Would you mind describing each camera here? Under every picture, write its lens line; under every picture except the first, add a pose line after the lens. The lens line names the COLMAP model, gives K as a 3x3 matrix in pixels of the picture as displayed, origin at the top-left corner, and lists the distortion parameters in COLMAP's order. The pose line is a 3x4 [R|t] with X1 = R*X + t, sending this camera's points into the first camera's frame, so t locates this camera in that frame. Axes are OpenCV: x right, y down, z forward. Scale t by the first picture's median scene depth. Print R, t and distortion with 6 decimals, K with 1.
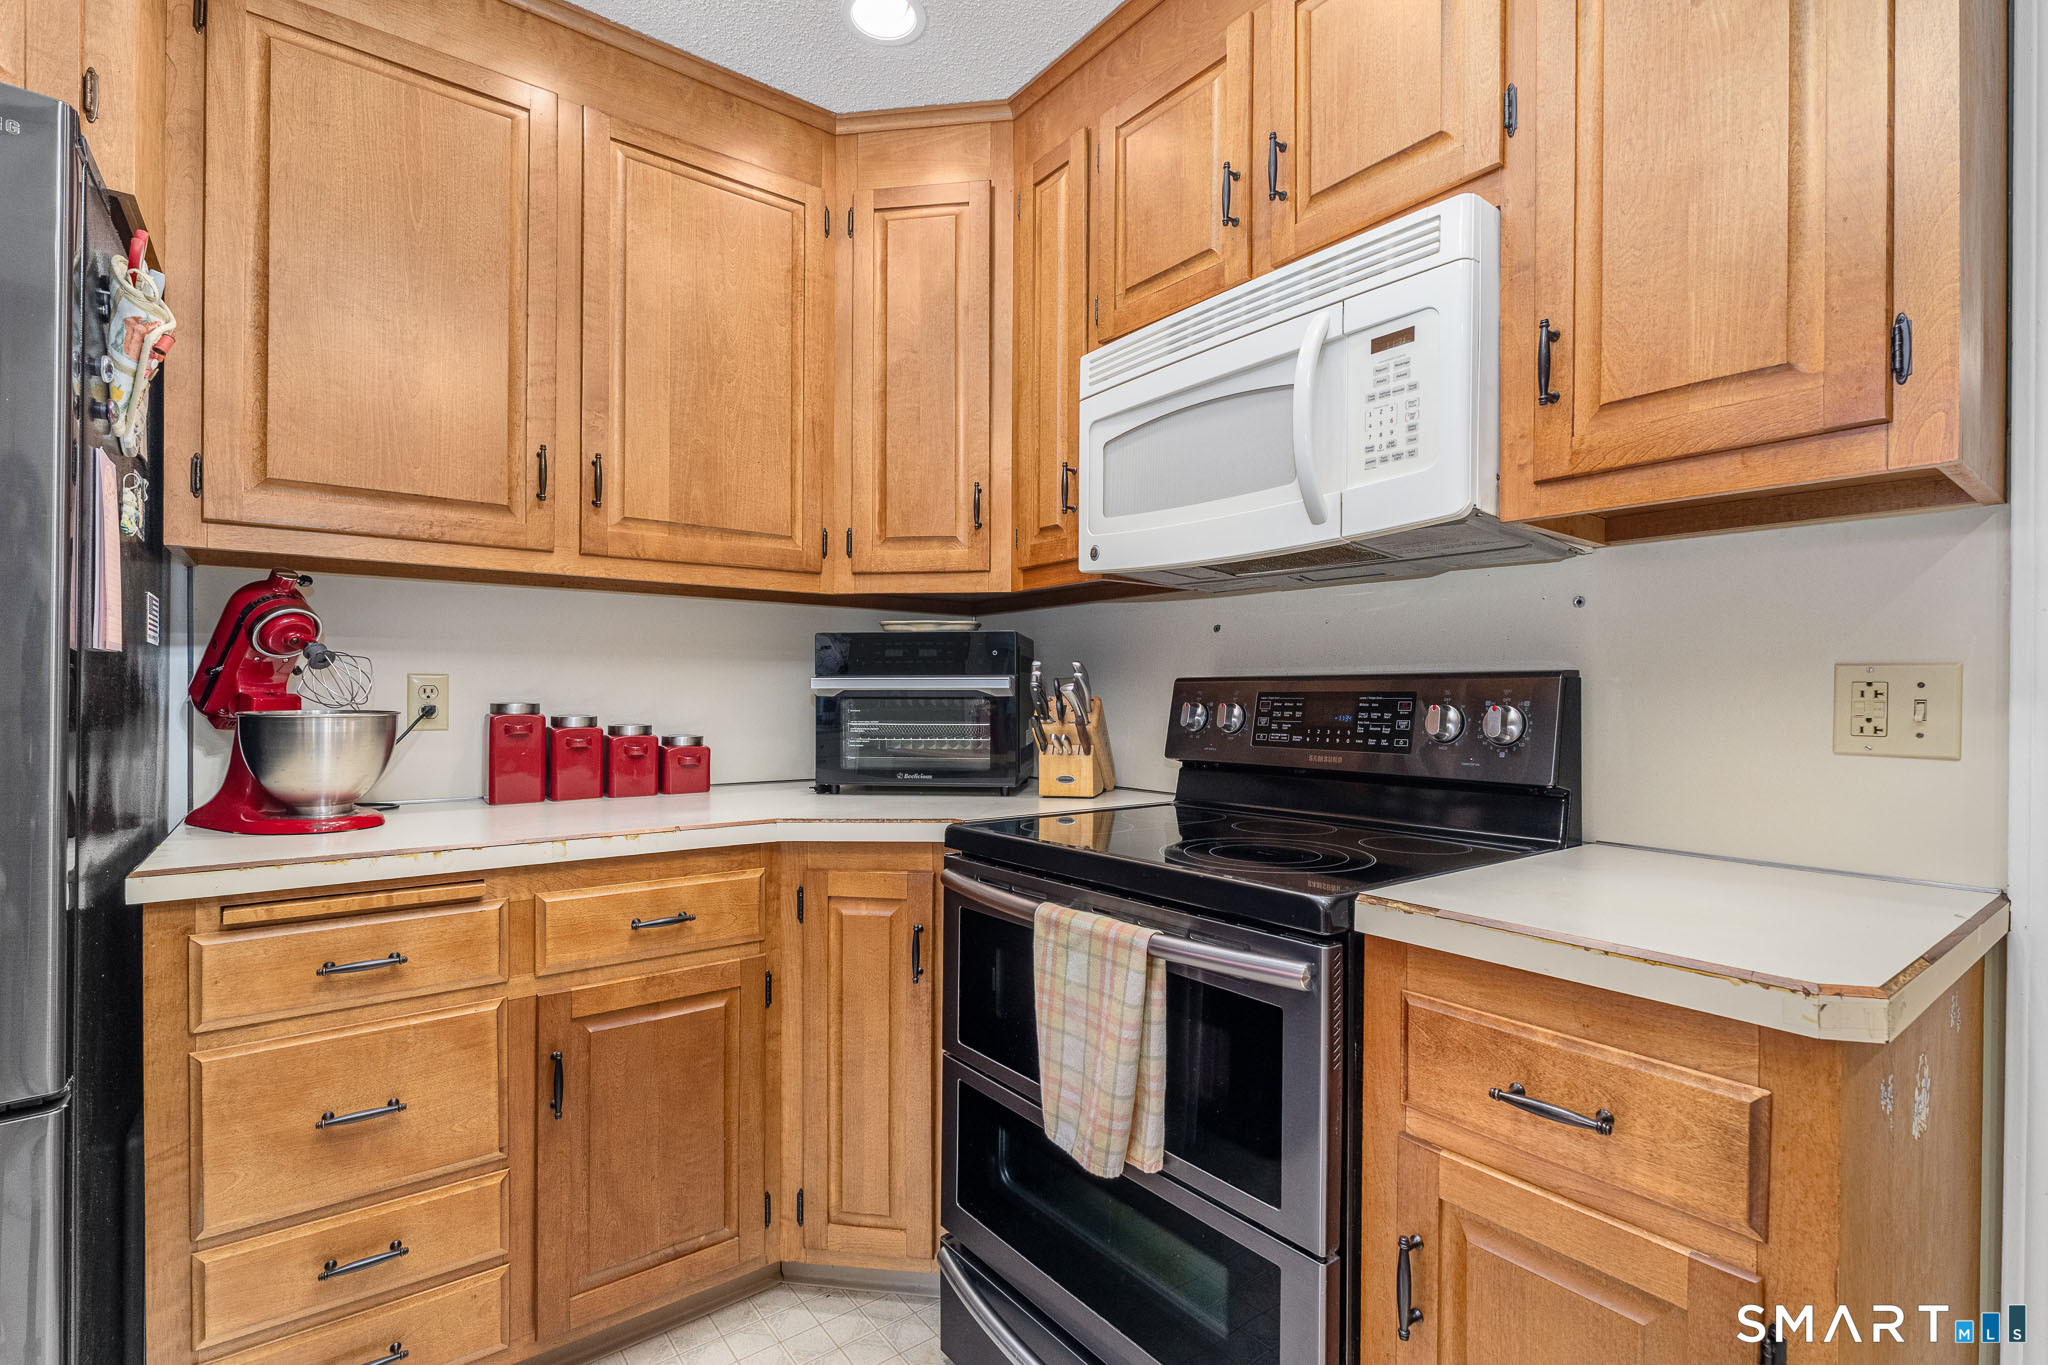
lens RADIAL K [[932.6, 0, 1018.8], [0, 932.6, 699.9], [0, 0, 1]] dist [-0.000443, 0.000582]
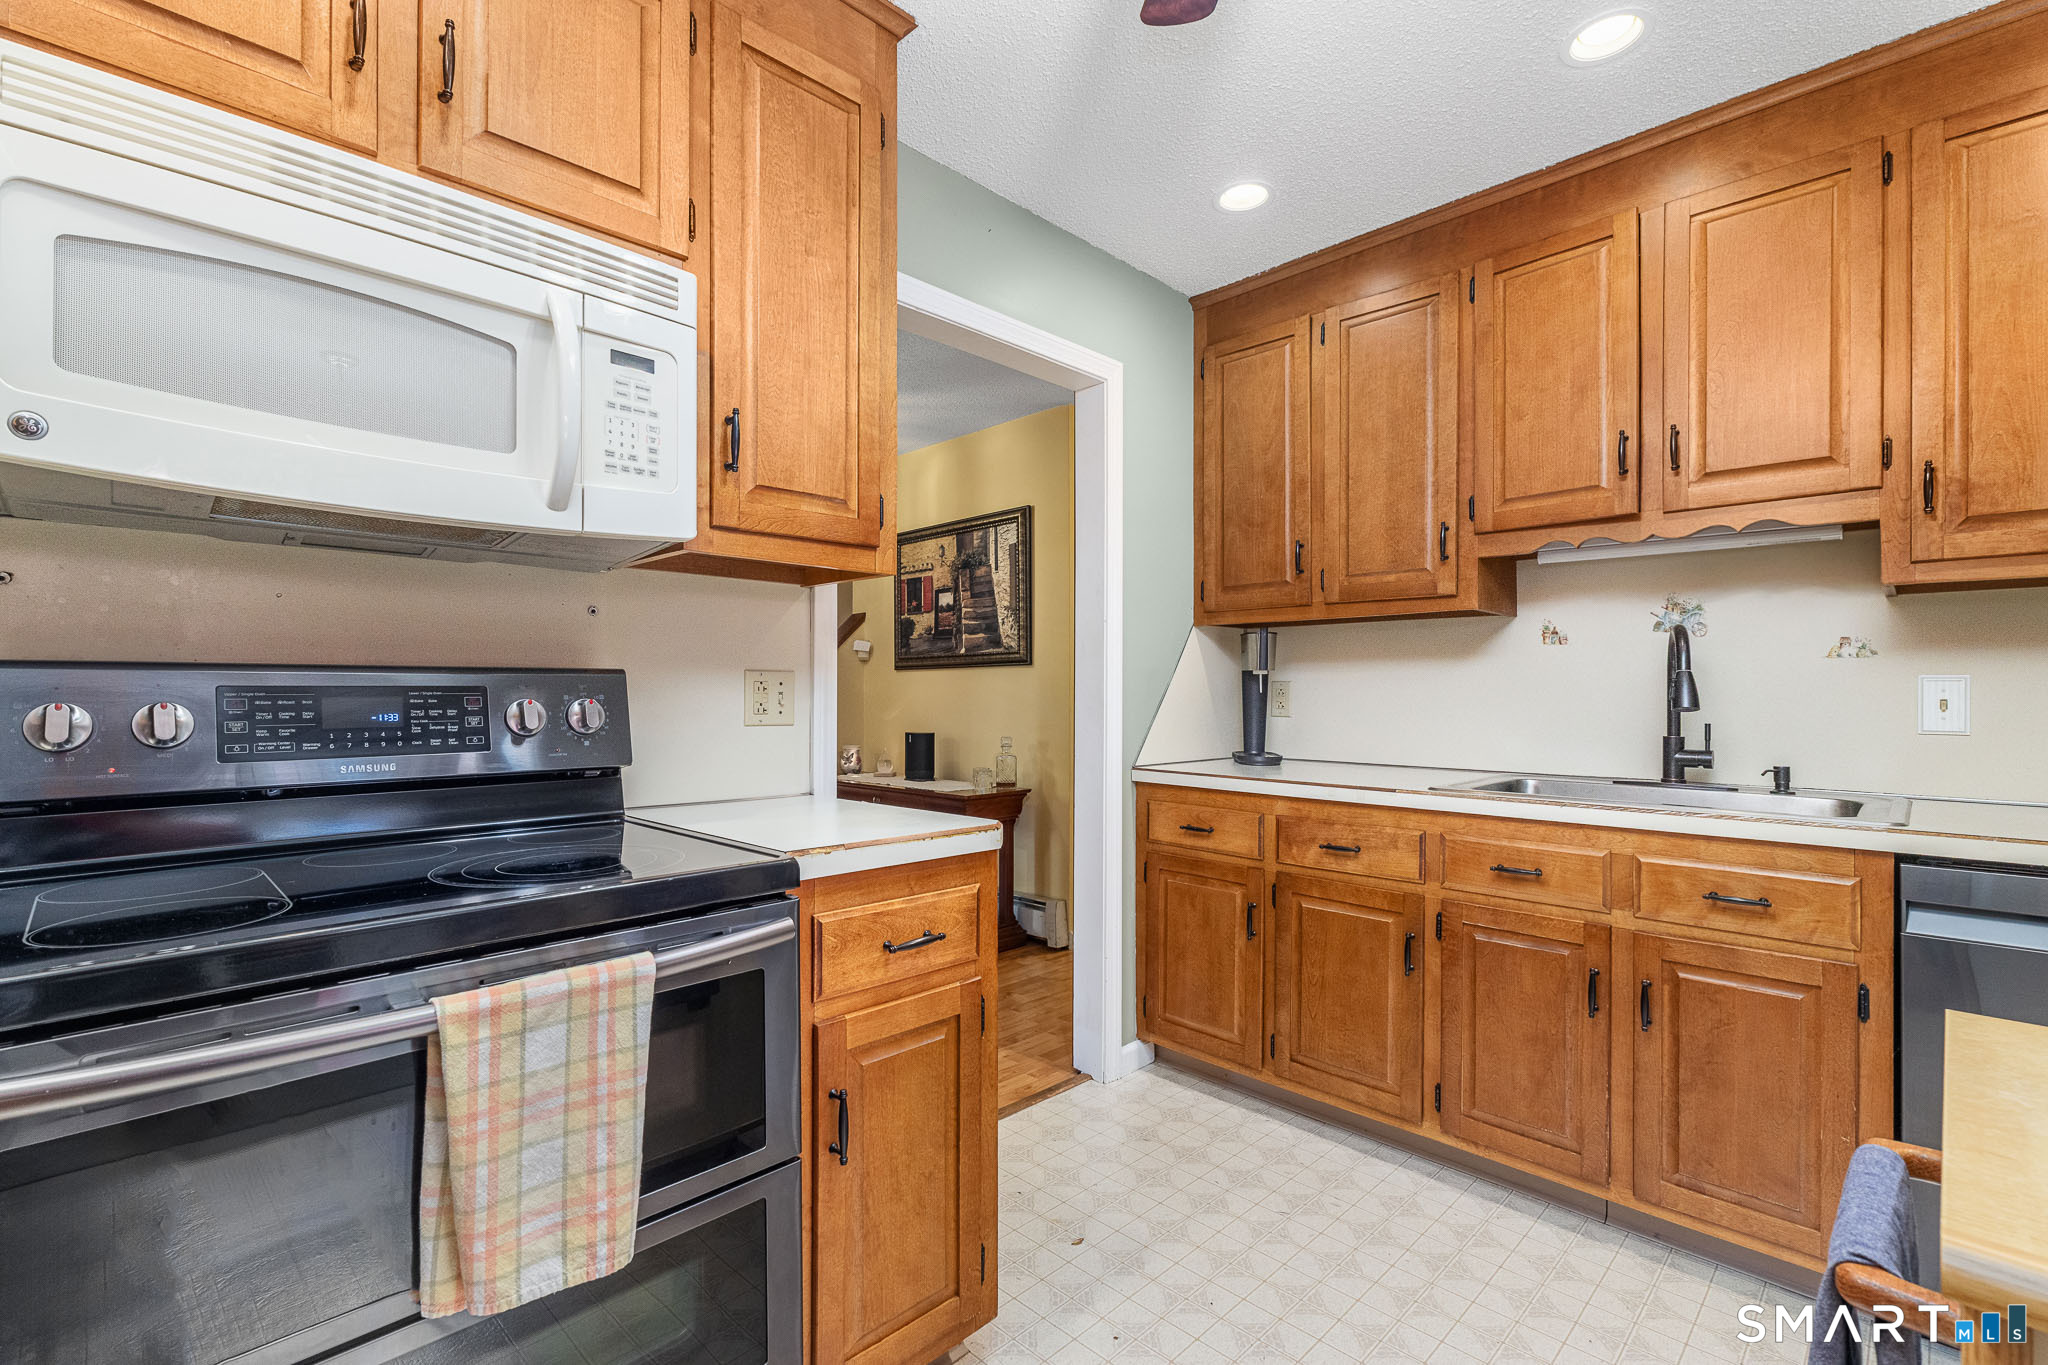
lens RADIAL K [[921.4, 0, 1027.5], [0, 921.4, 685.7], [0, 0, 1]] dist [0.001429, 0.000469]
pose [[-0.136831, 0.003074, 0.990590, -0.714405], [0.005090, 0.999984, -0.002400, -0.005245], [-0.990581, 0.004714, -0.136844, 0.690060]]
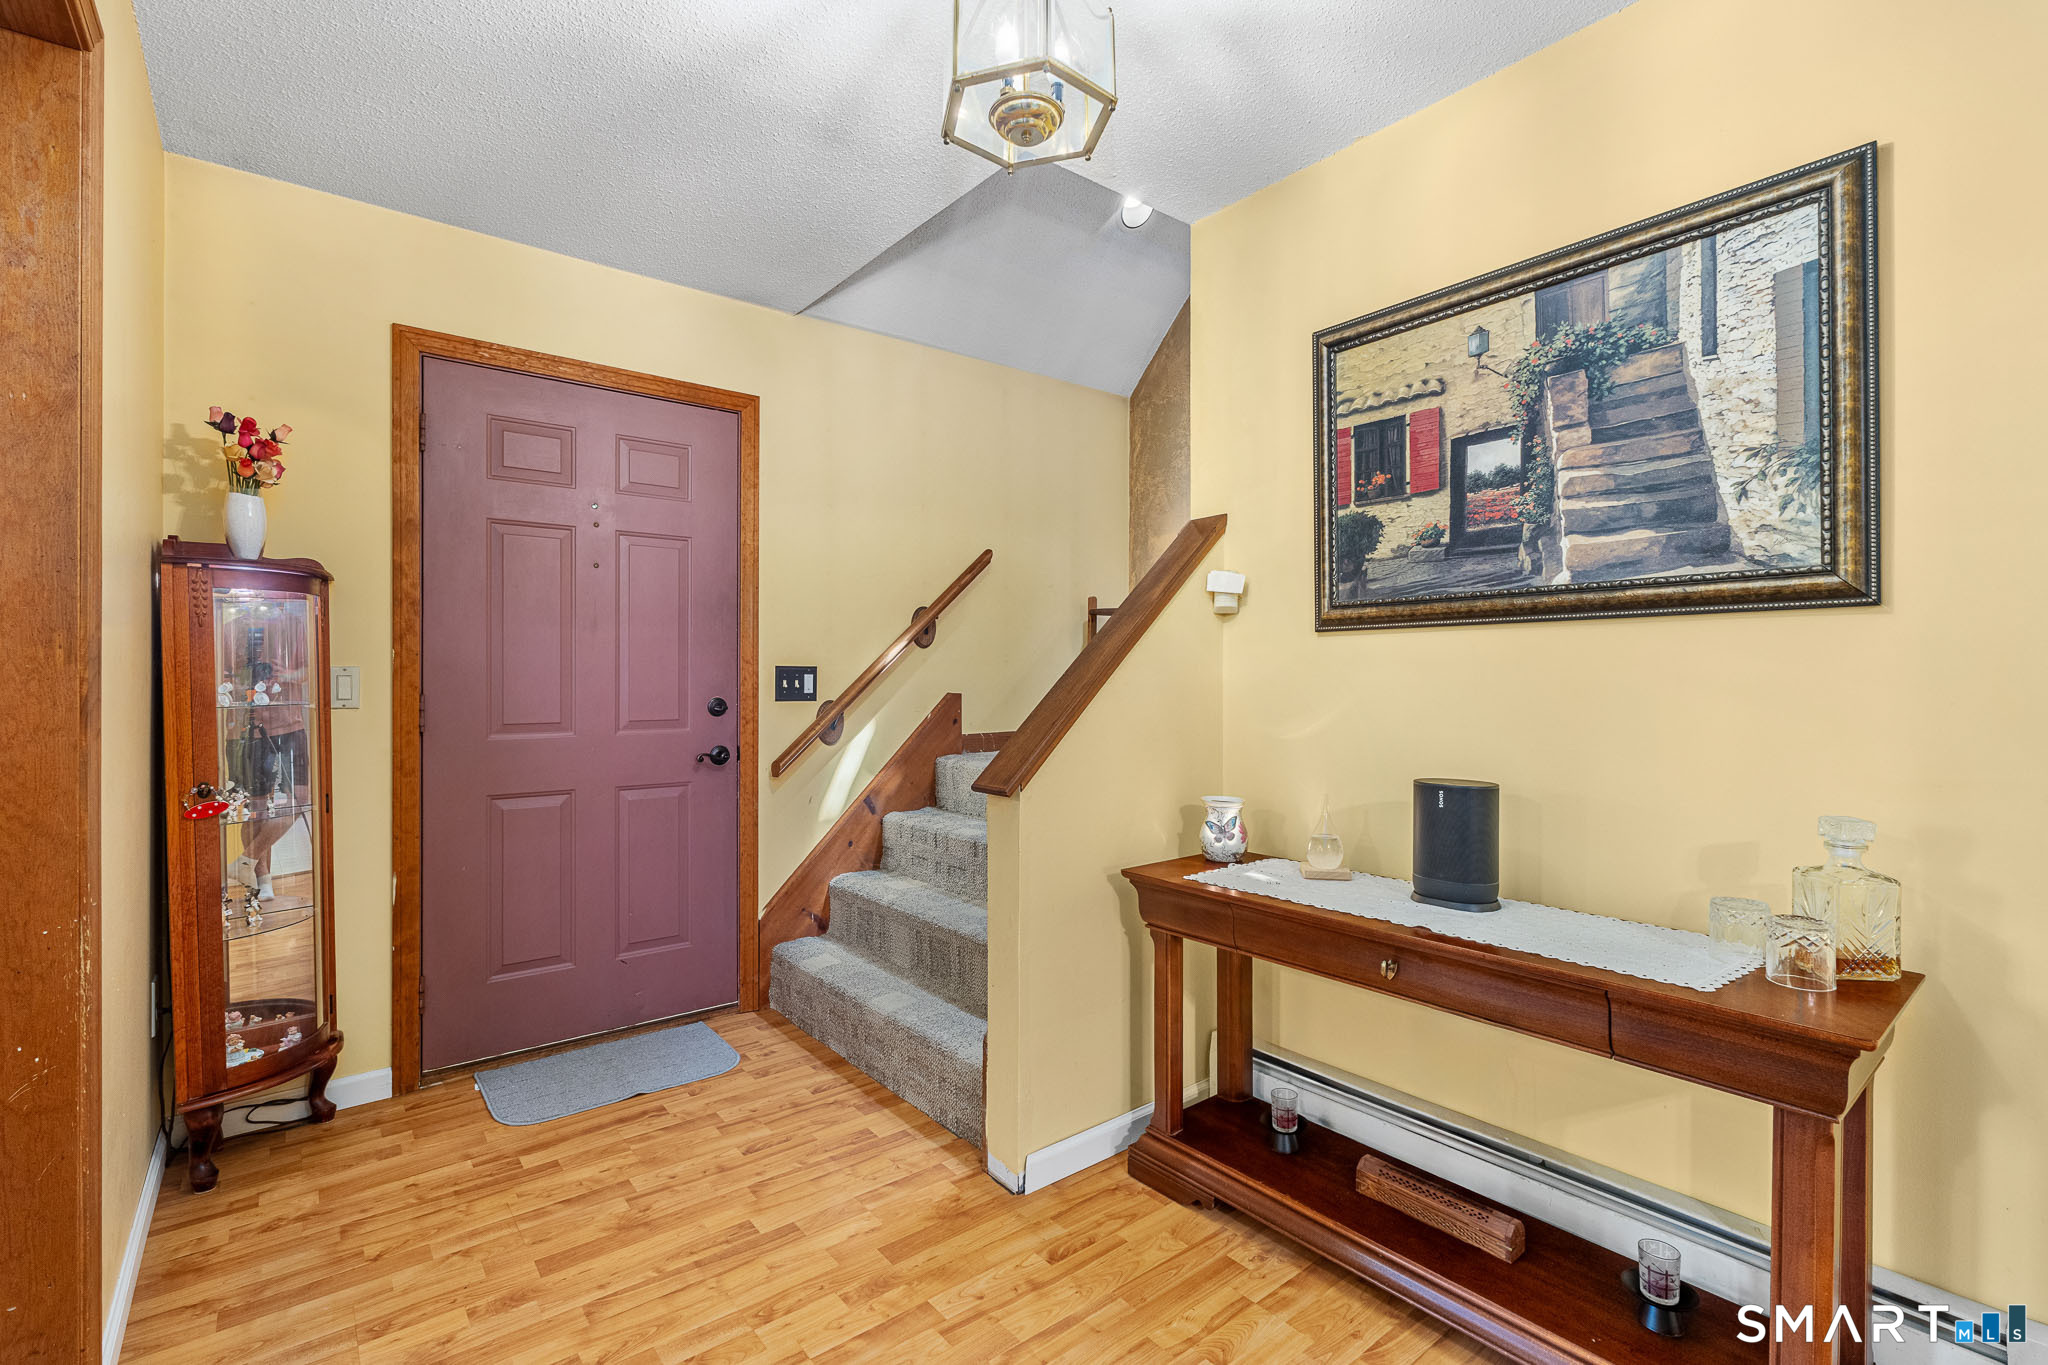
lens RADIAL K [[938.1, 0, 1024.0], [0, 938.1, 682.5], [0, 0, 1]] dist [-0.001289, -0.000038]
pose [[-0.028650, -0.011786, 0.999520, 1.509614], [0.005644, 0.999913, 0.011953, -0.012067], [-0.999574, 0.005984, -0.028581, 1.346211]]
